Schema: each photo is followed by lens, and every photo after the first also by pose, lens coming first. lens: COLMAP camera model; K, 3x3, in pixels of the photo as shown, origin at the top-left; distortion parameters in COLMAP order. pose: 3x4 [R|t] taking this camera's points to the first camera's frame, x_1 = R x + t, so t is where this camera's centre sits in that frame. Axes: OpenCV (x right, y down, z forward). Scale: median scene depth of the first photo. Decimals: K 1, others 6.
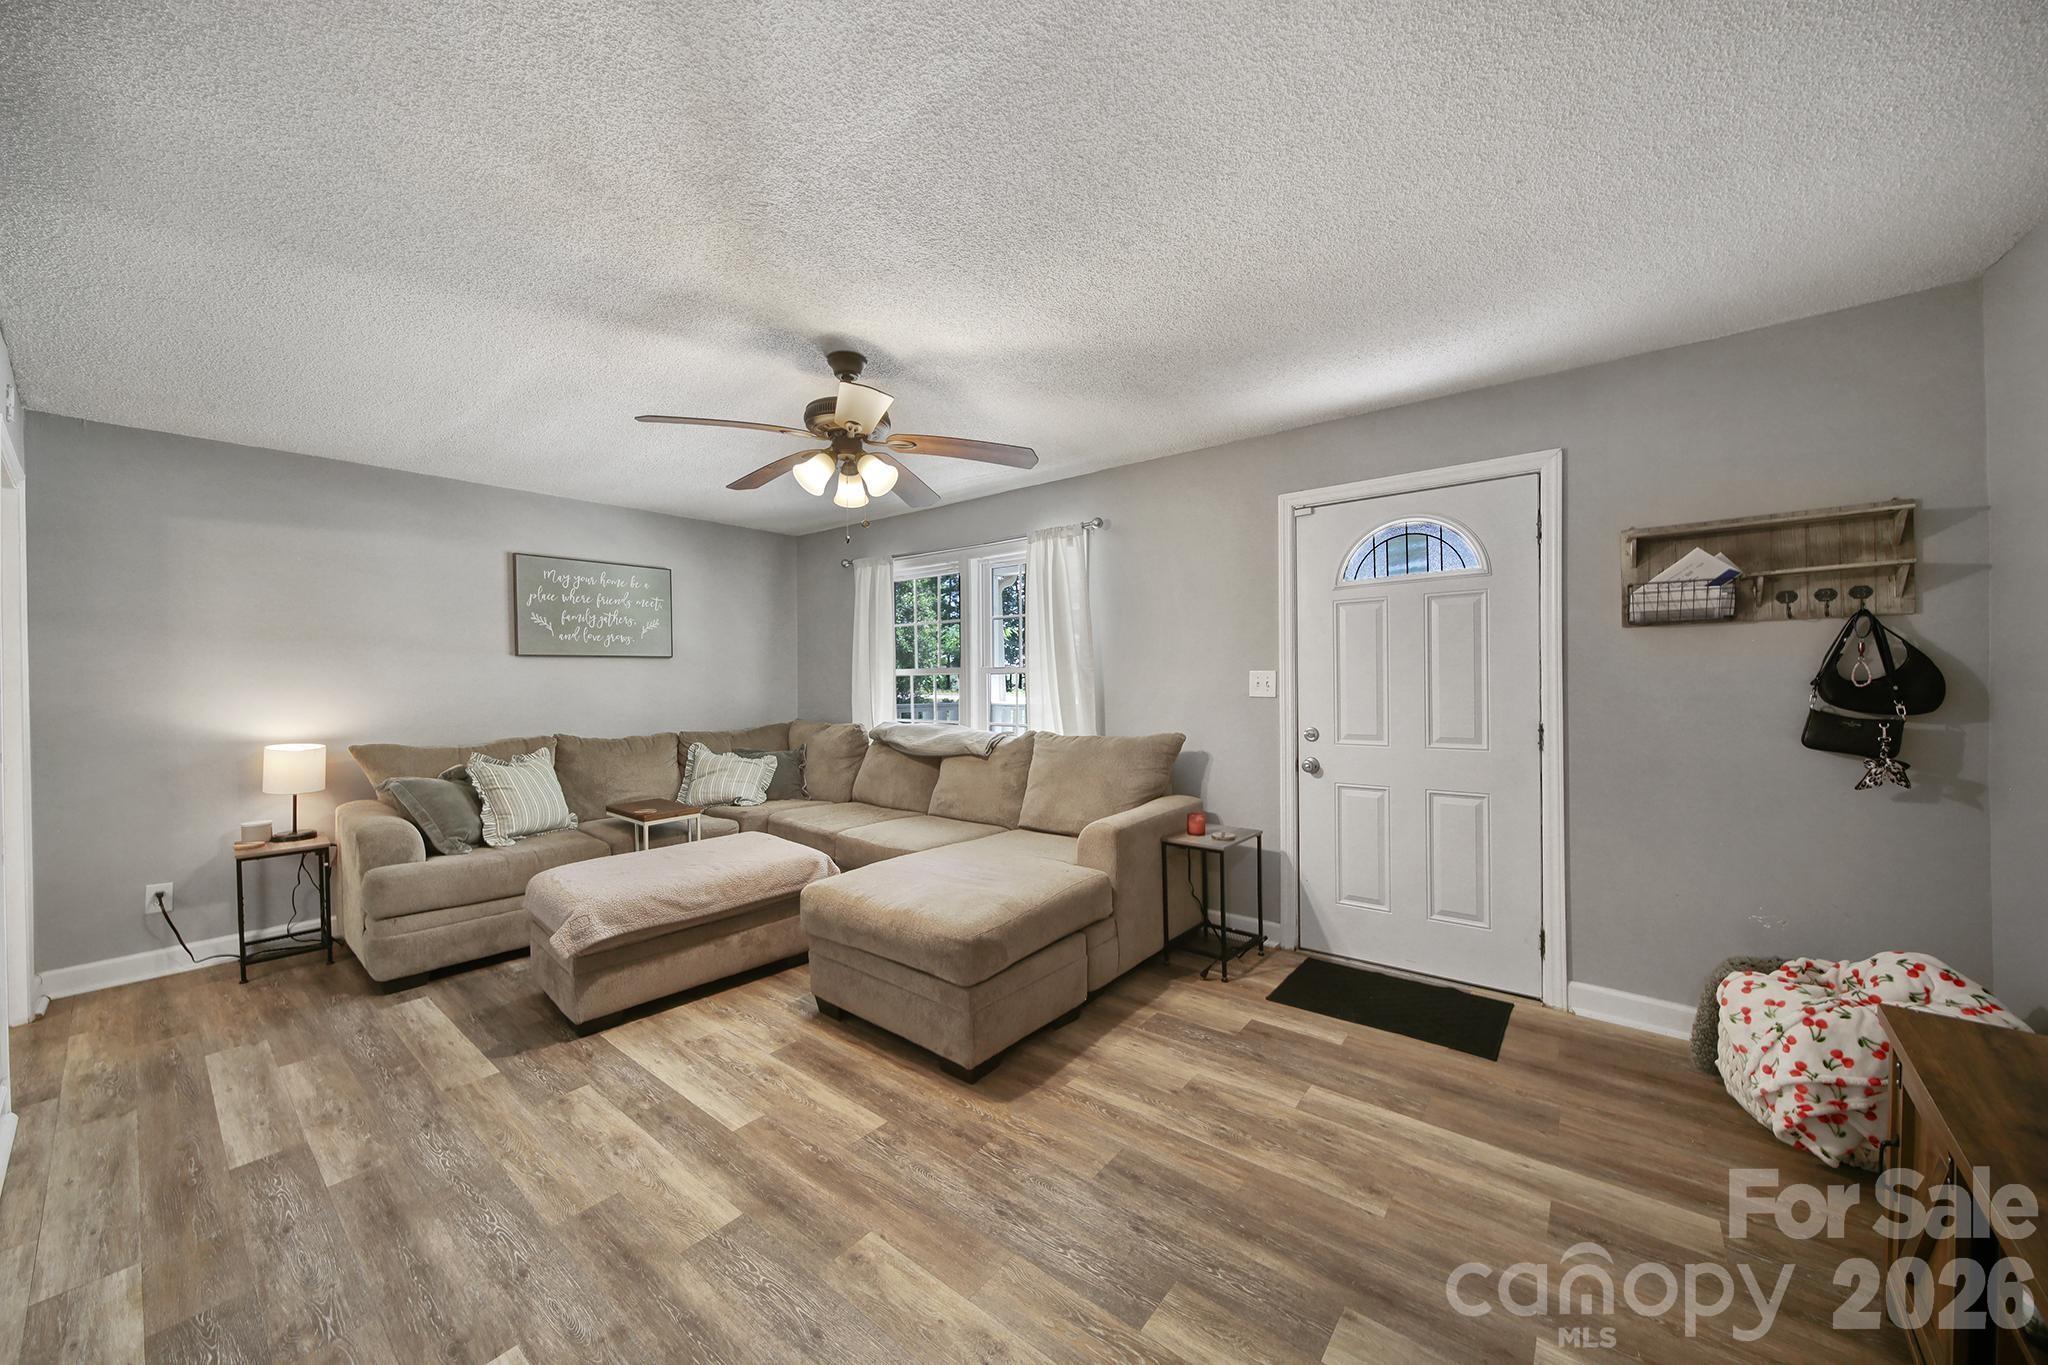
lens RADIAL K [[722.5, 0, 1021.2], [0, 722.5, 683.2], [0, 0, 1]] dist [-0.000370, -0.000164]
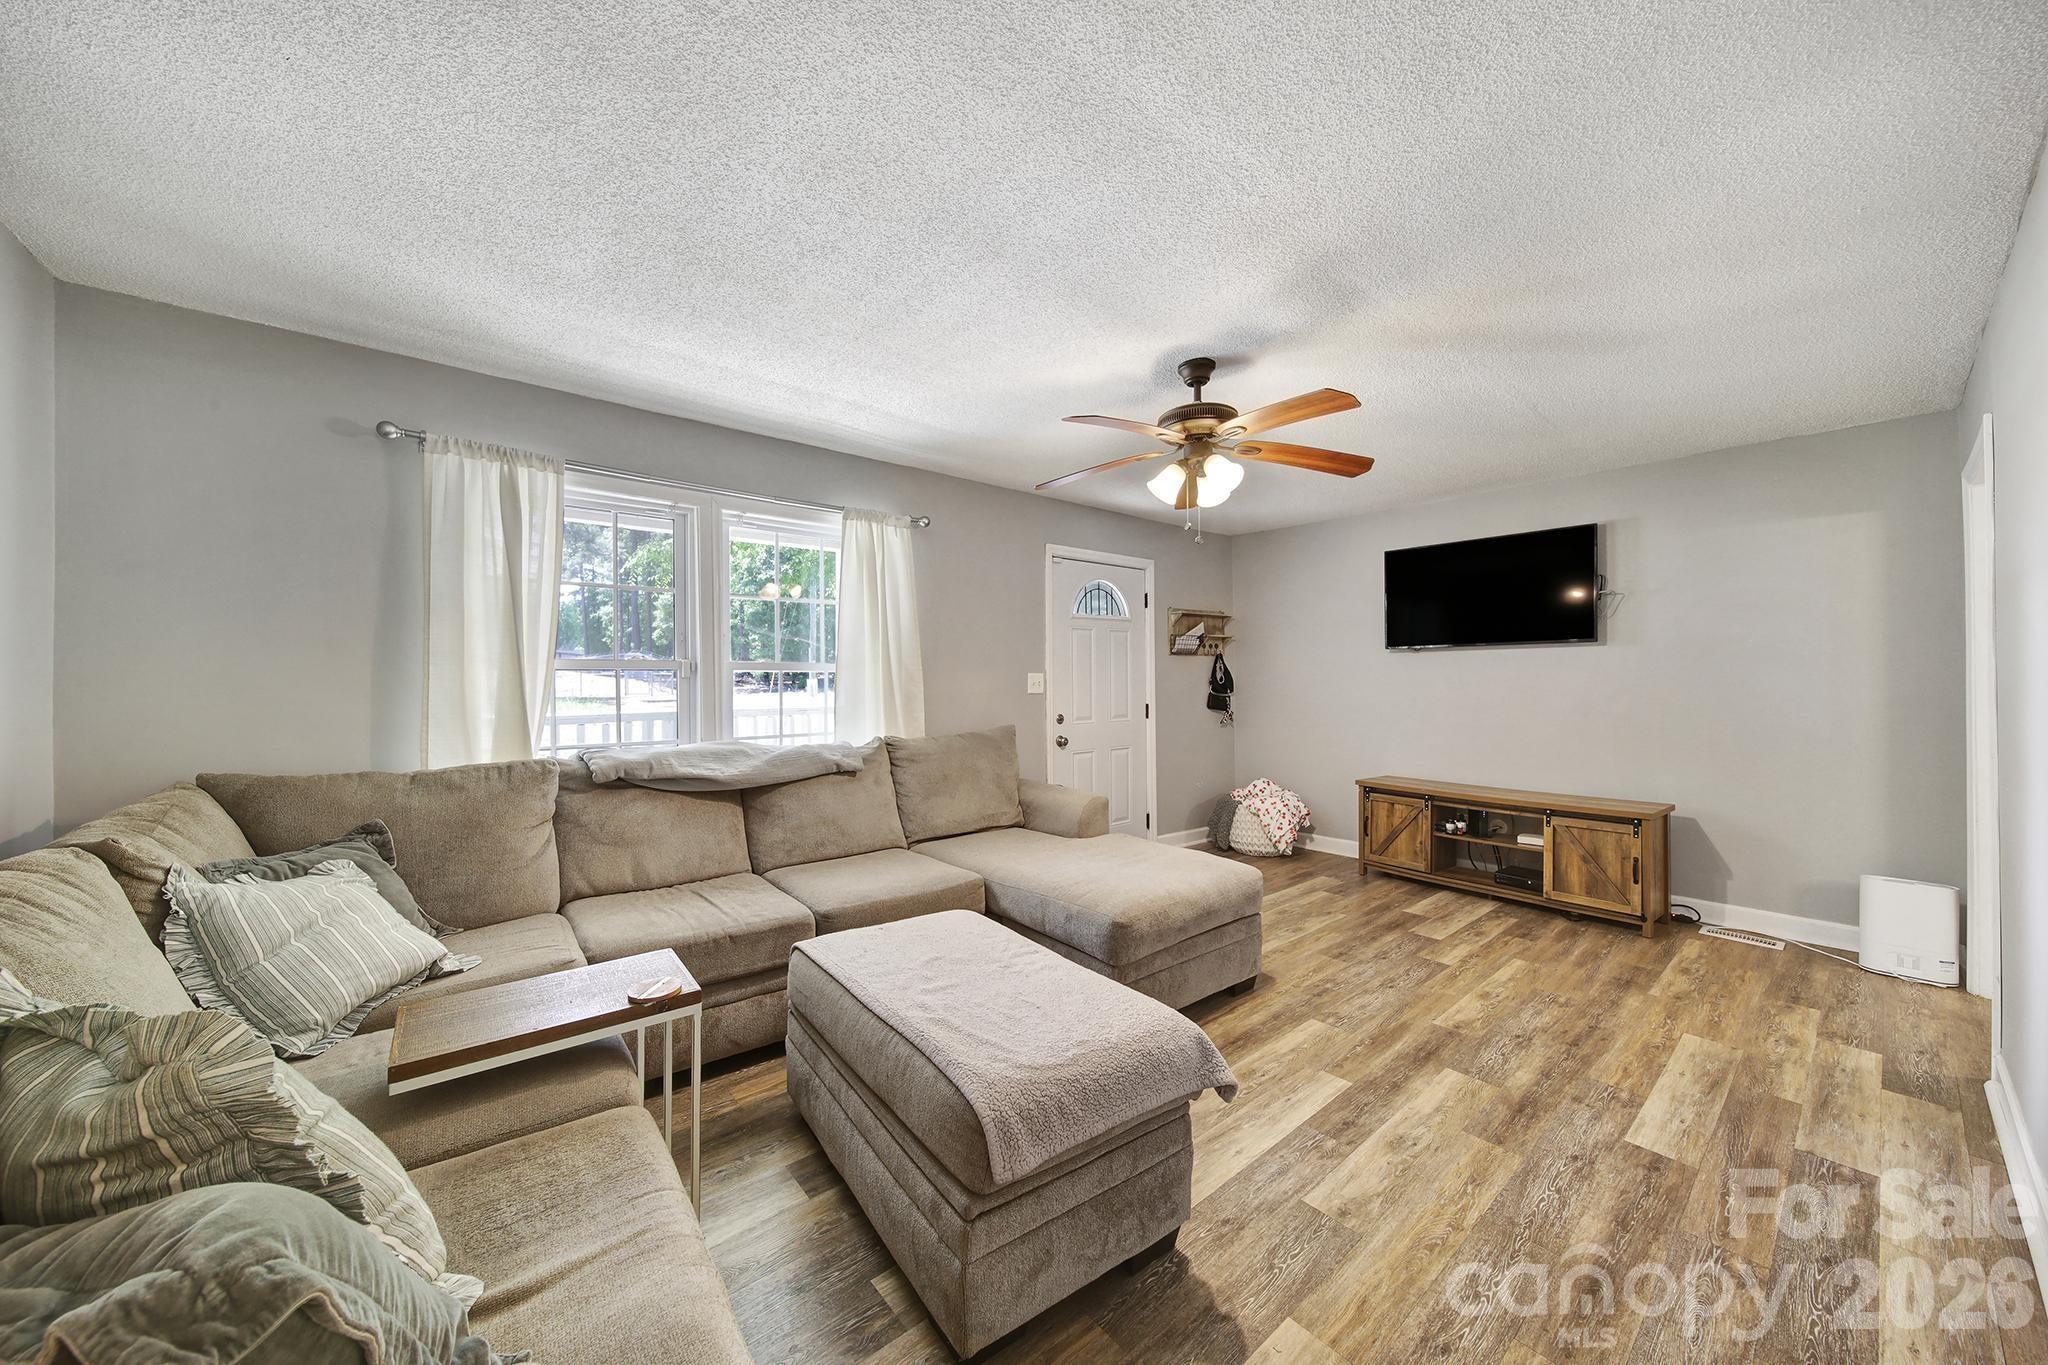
lens RADIAL K [[722.5, 0, 1021.2], [0, 722.5, 683.2], [0, 0, 1]] dist [-0.000370, -0.000164]
pose [[0.196736, 0.003403, 0.980451, -1.466405], [0.007773, 0.999957, -0.005030, 0.011090], [-0.980426, 0.008611, 0.196701, 1.182229]]
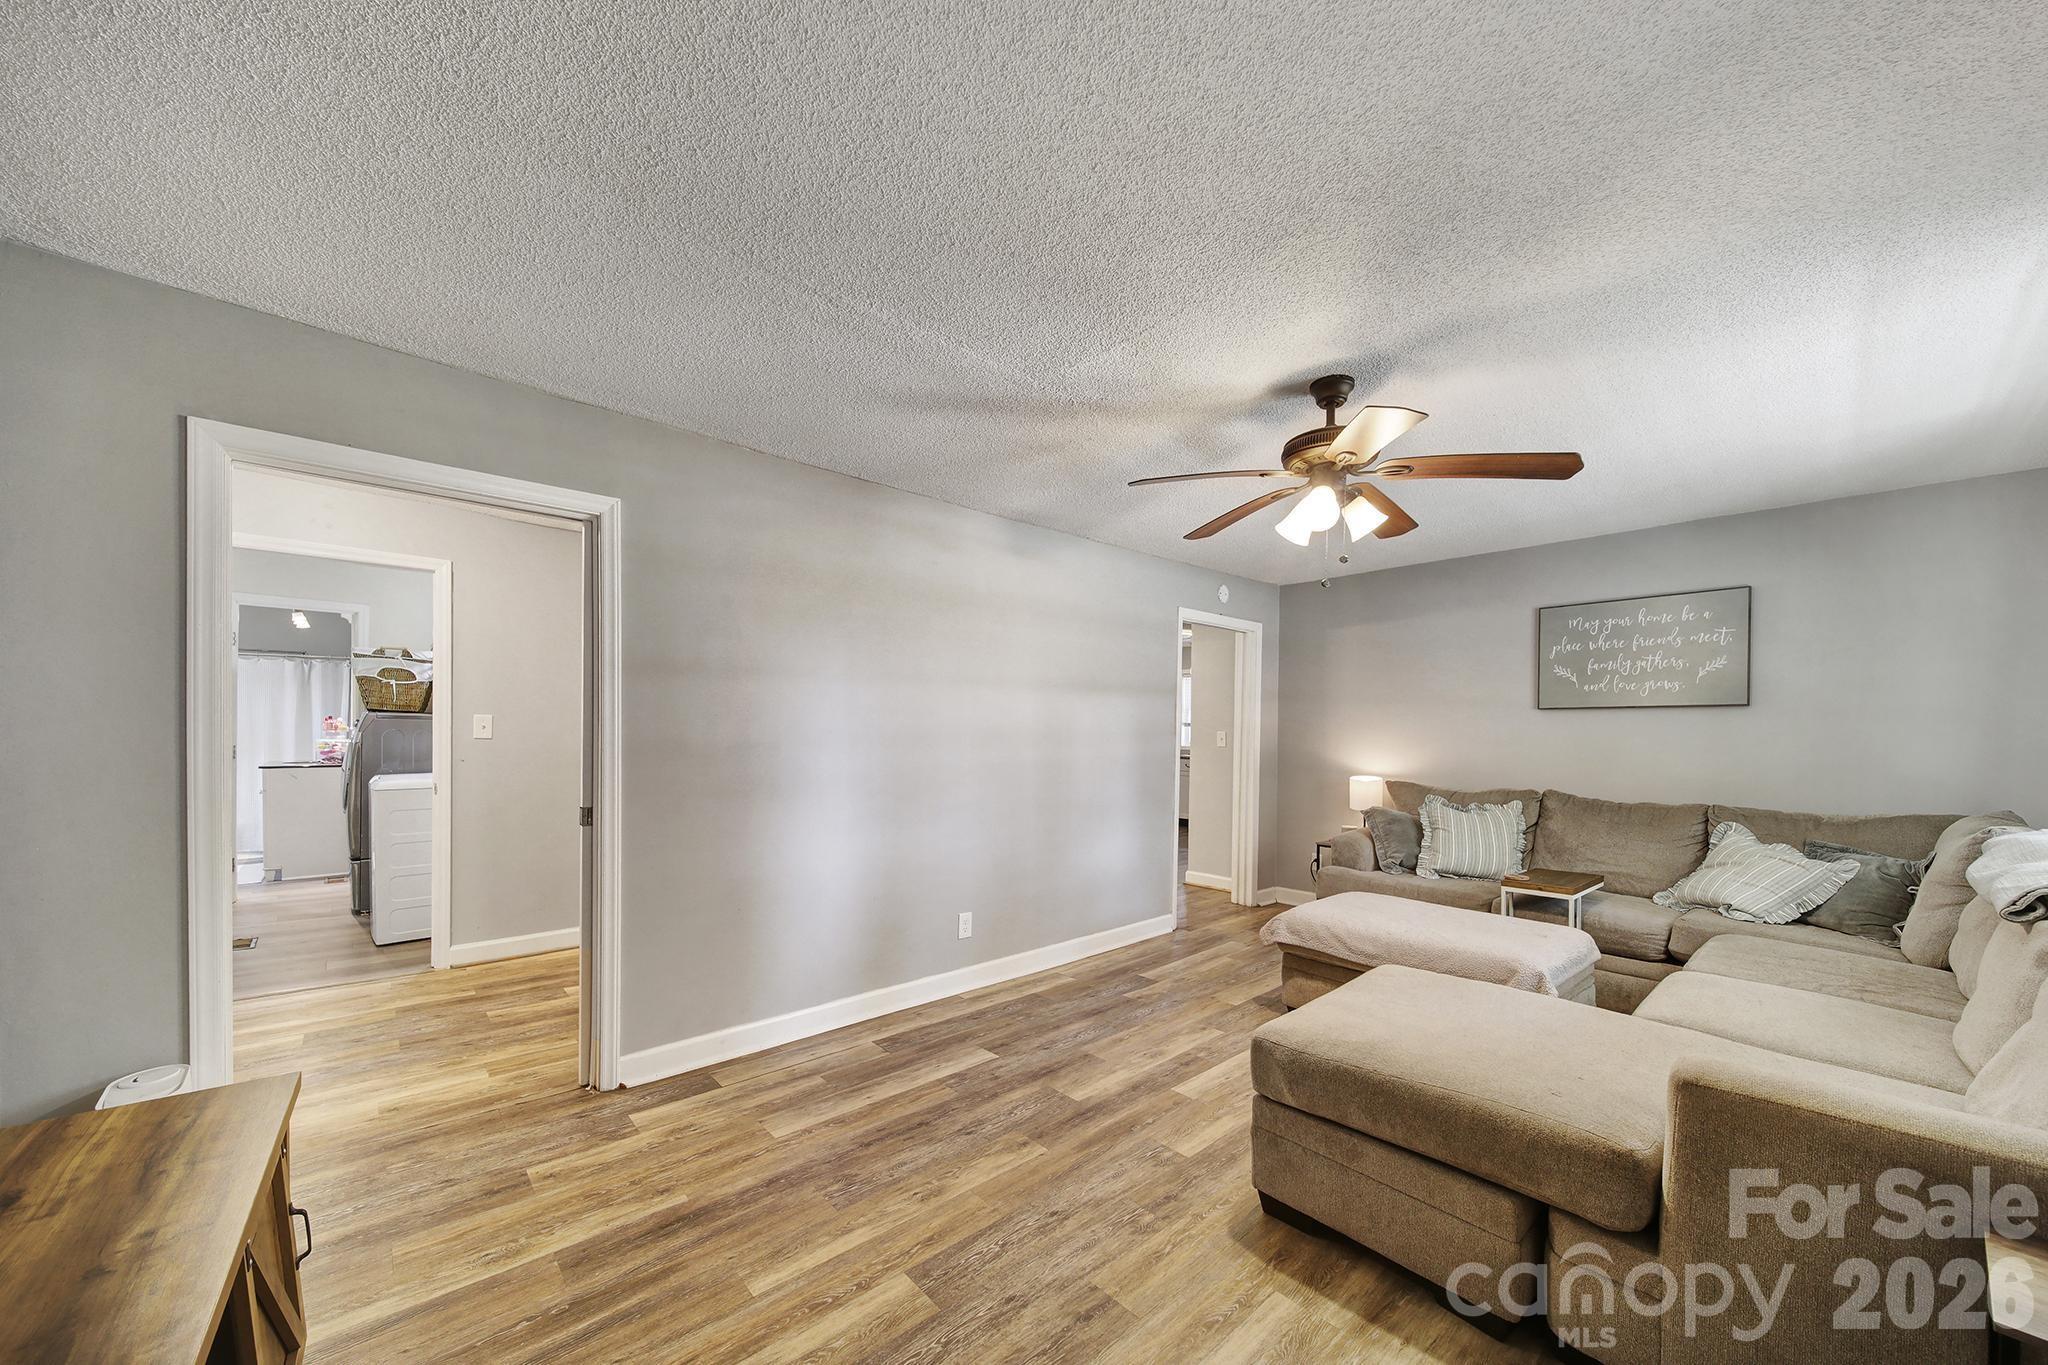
lens RADIAL K [[749.9, 0, 1030.0], [0, 749.9, 738.4], [0, 0, 1]] dist [-0.000557, -0.000037]
pose [[-0.151866, 0.019352, -0.988212, 0.859966], [-0.015374, 0.999641, 0.021938, -0.017816], [0.988281, 0.018524, -0.151514, 0.876535]]
